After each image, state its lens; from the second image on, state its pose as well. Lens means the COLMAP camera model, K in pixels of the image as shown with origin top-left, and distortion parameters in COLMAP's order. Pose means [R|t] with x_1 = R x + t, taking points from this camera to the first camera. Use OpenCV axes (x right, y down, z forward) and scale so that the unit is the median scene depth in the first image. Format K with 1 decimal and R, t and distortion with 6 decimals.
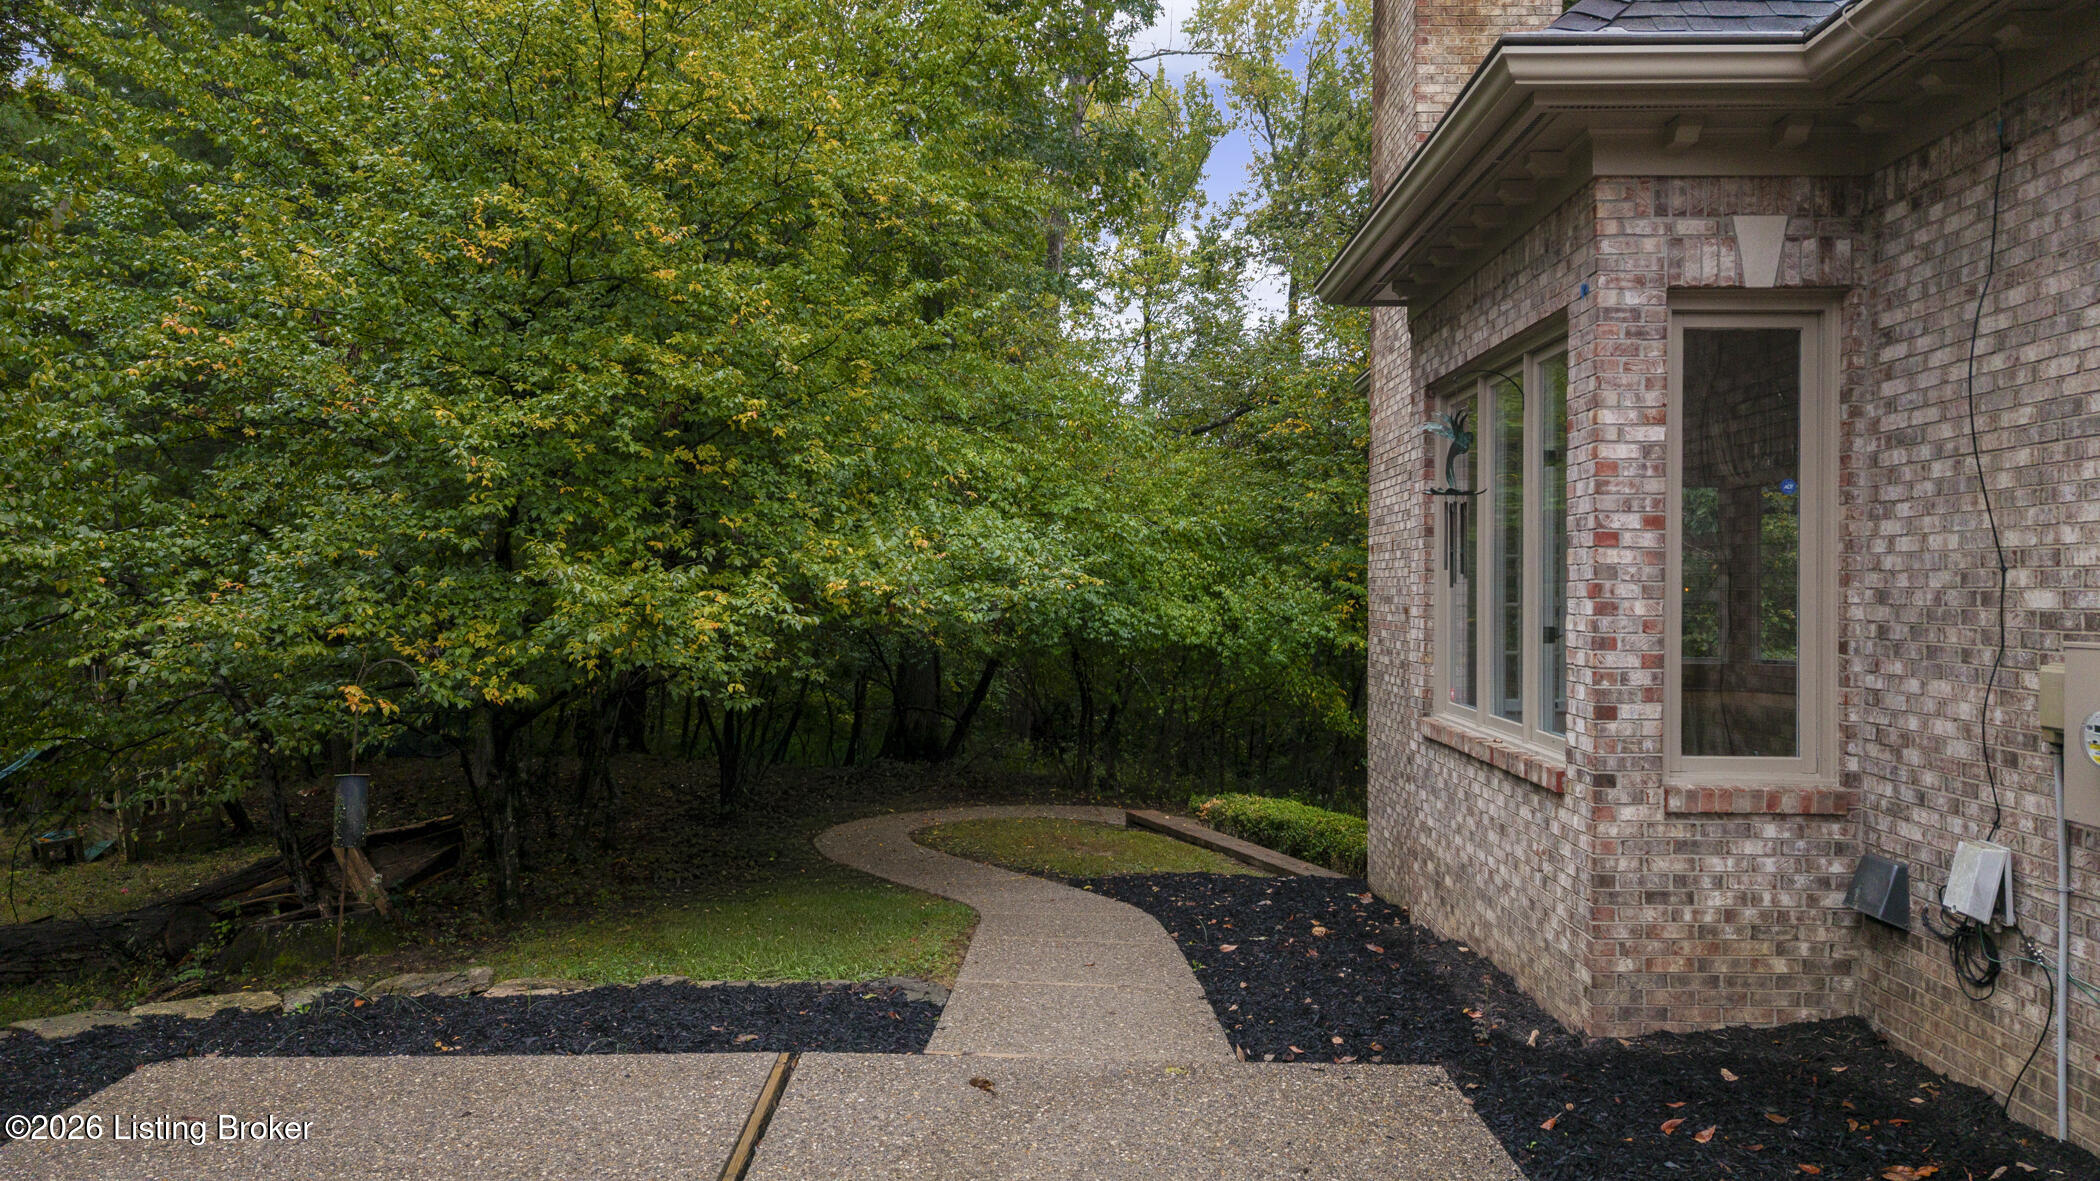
lens RADIAL K [[1432.4, 0, 1047.0], [0, 1432.4, 576.2], [0, 0, 1]] dist [0.002857, 0.000651]
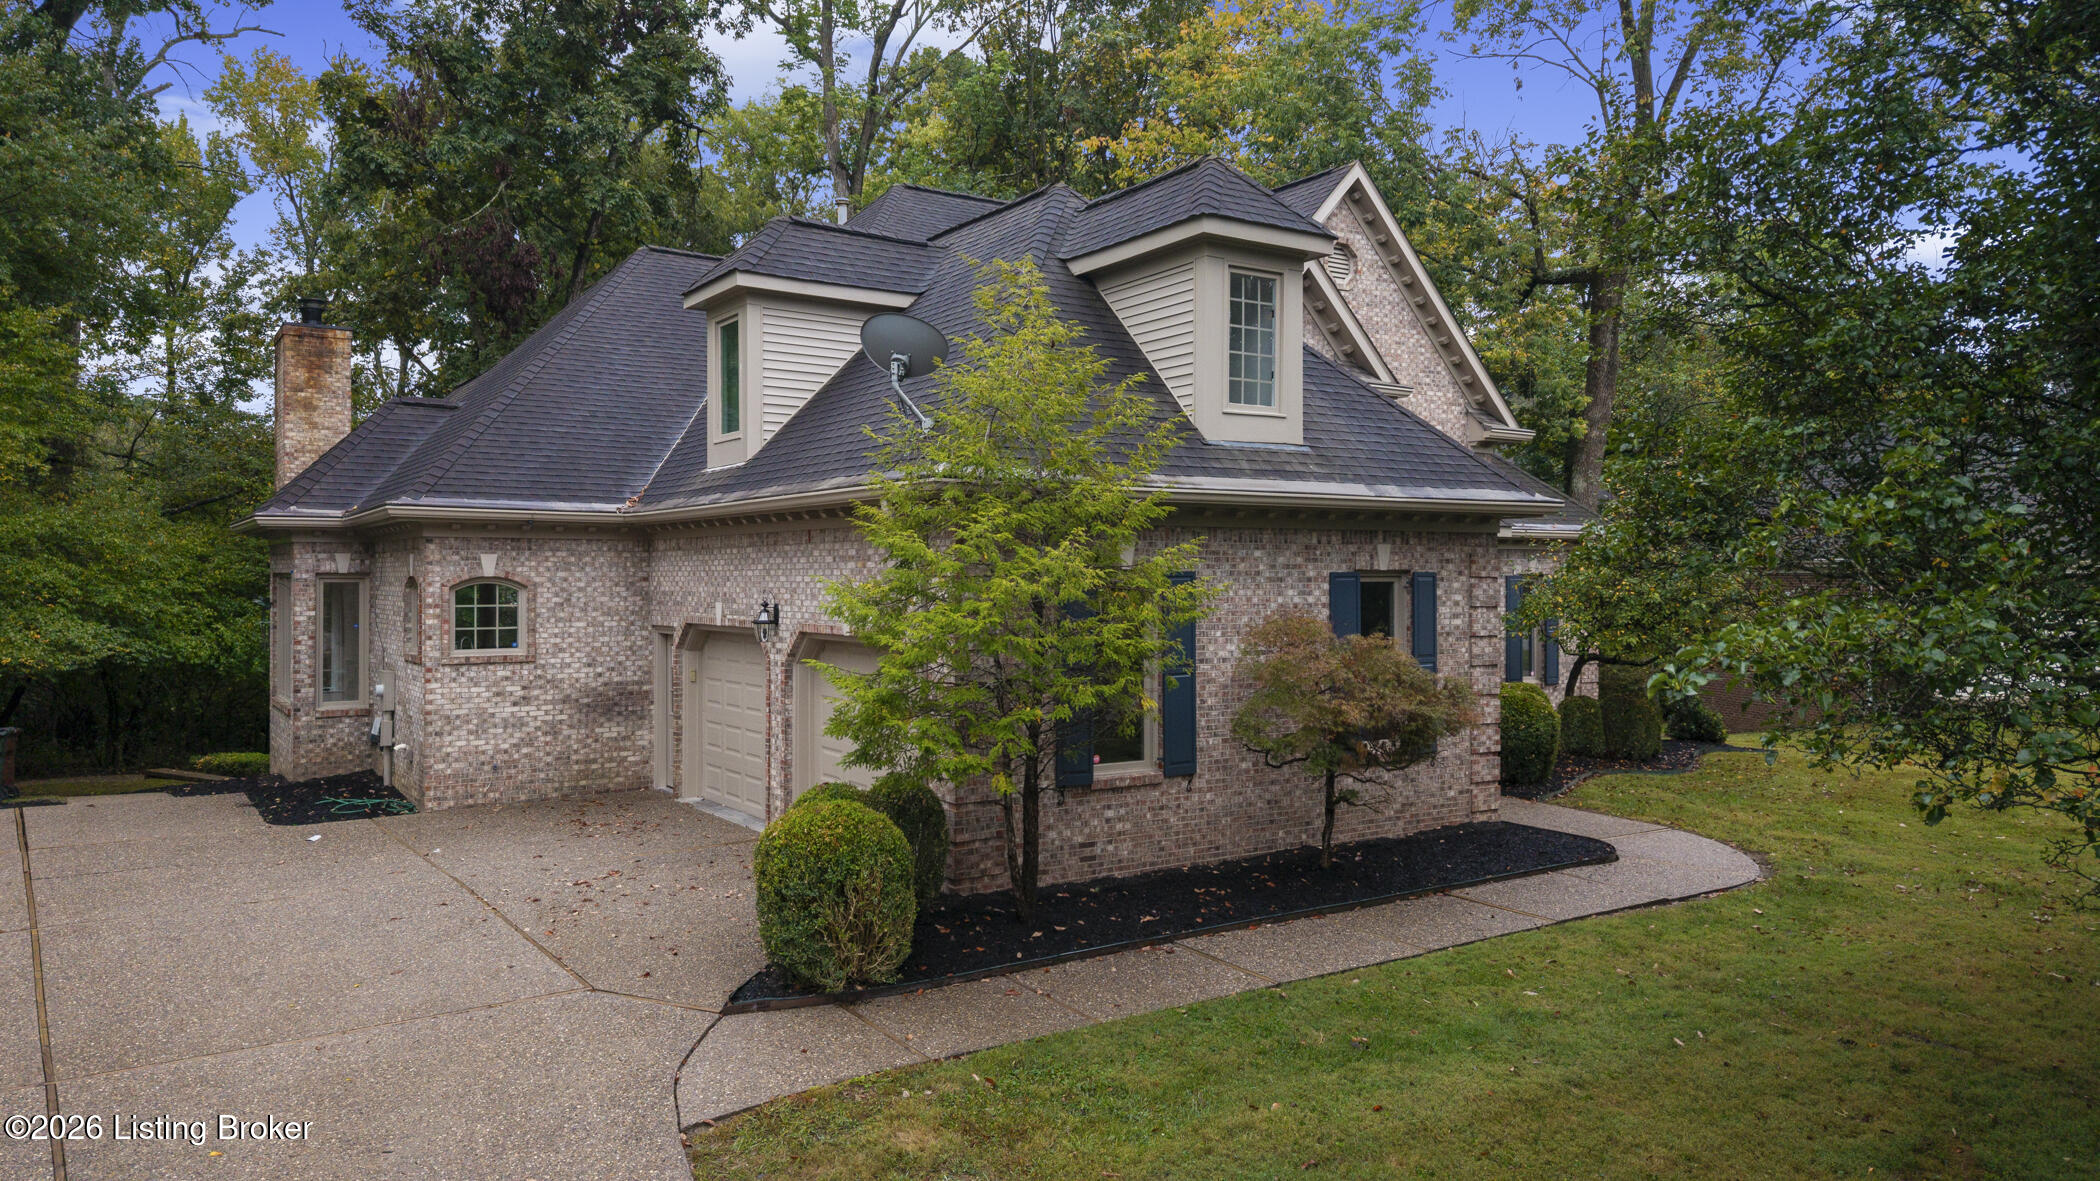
lens RADIAL K [[1432.4, 0, 1047.0], [0, 1432.4, 576.2], [0, 0, 1]] dist [0.002857, 0.000651]
pose [[0.818024, -0.007744, 0.575131, -0.036860], [0.003211, 0.999955, 0.008897, -0.058683], [-0.575175, -0.005431, 0.818013, -0.809172]]
